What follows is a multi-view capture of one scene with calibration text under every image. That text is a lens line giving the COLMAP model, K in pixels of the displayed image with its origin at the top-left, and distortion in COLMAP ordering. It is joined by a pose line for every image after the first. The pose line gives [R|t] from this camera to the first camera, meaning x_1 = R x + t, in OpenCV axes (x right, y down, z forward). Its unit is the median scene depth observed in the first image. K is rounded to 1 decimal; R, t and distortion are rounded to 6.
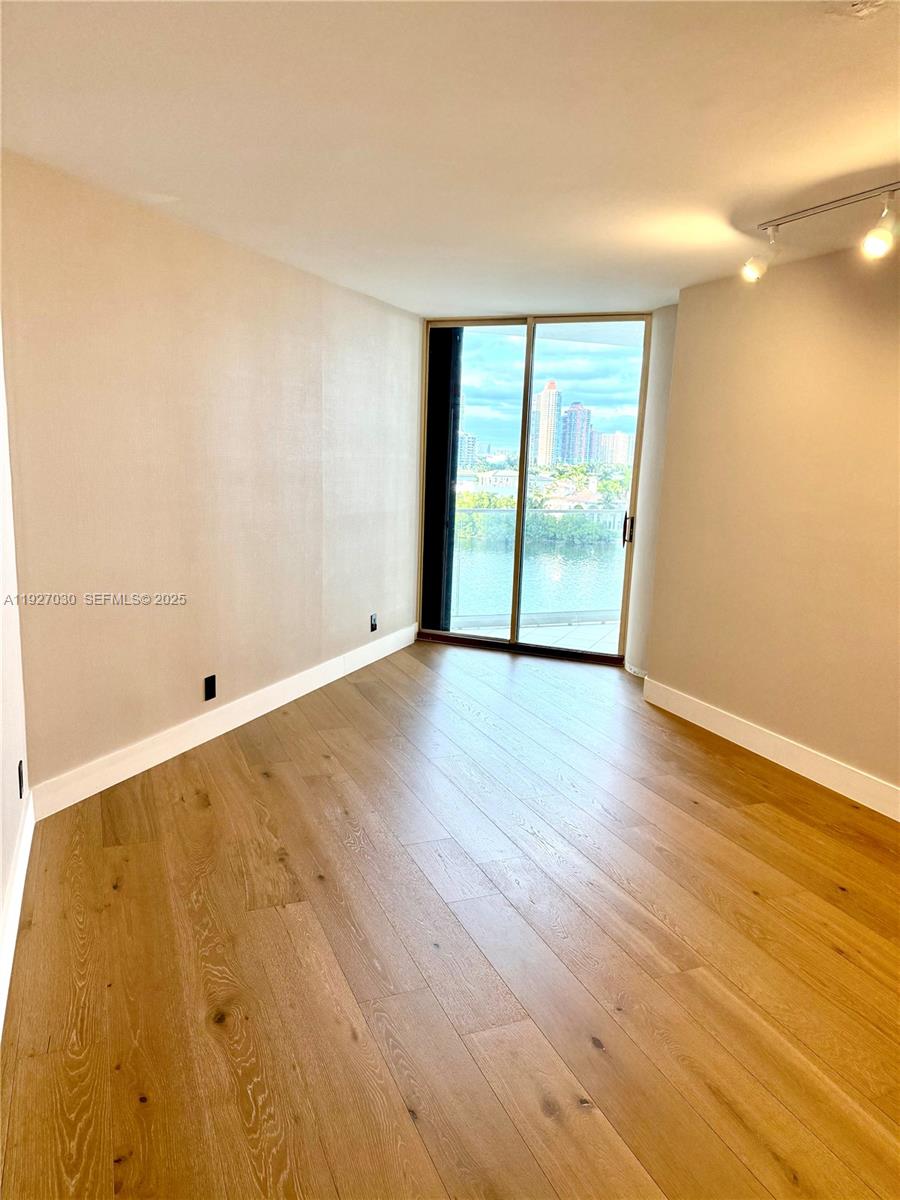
lens RADIAL K [[833.6, 0, 449.3], [0, 833.6, 602.0], [0, 0, 1]] dist [0.068450, -0.034562]
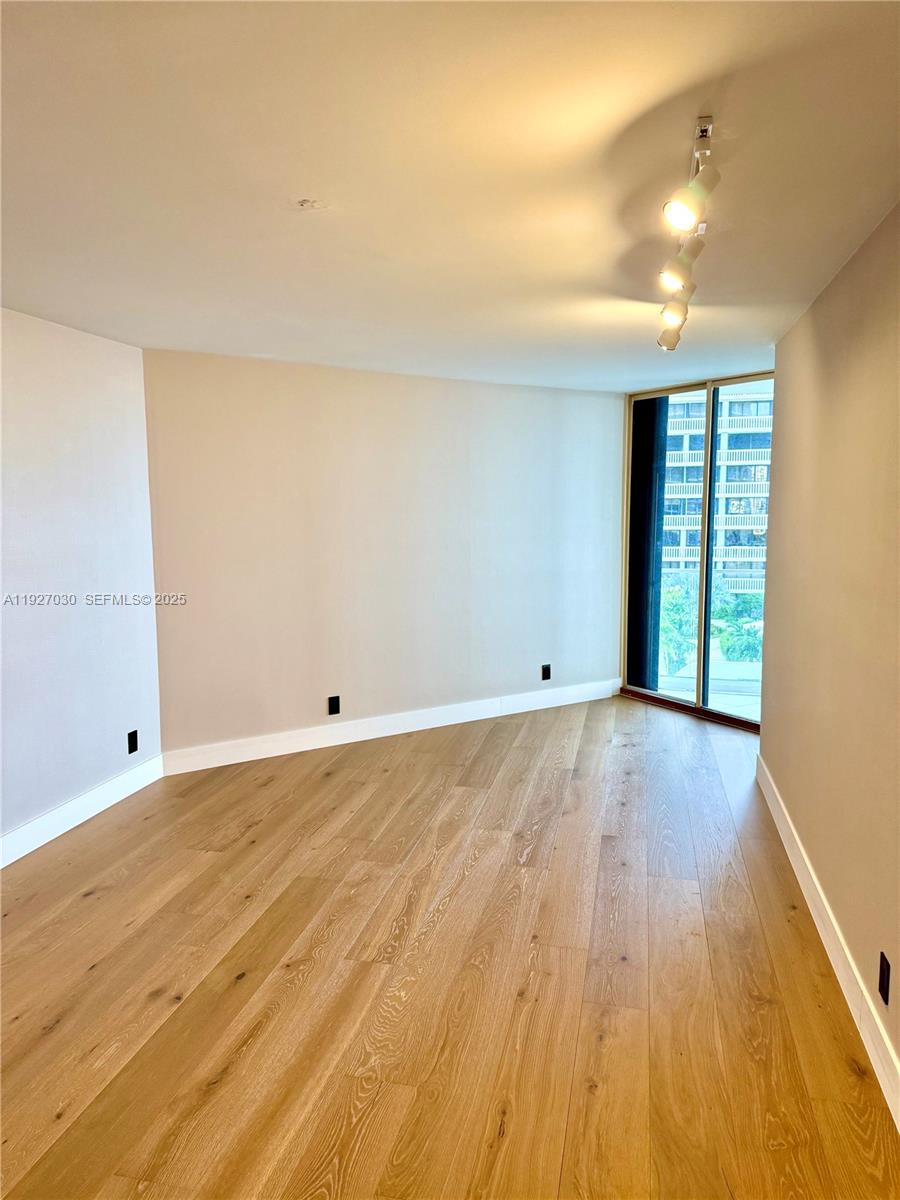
lens RADIAL K [[833.6, 0, 446.5], [0, 833.6, 594.0], [0, 0, 1]] dist [0.068450, -0.034562]
pose [[0.815739, 0.028413, -0.577722, 0.435921], [-0.073438, 0.995797, -0.054720, -0.008435], [0.573739, 0.087064, 0.814397, 0.022581]]
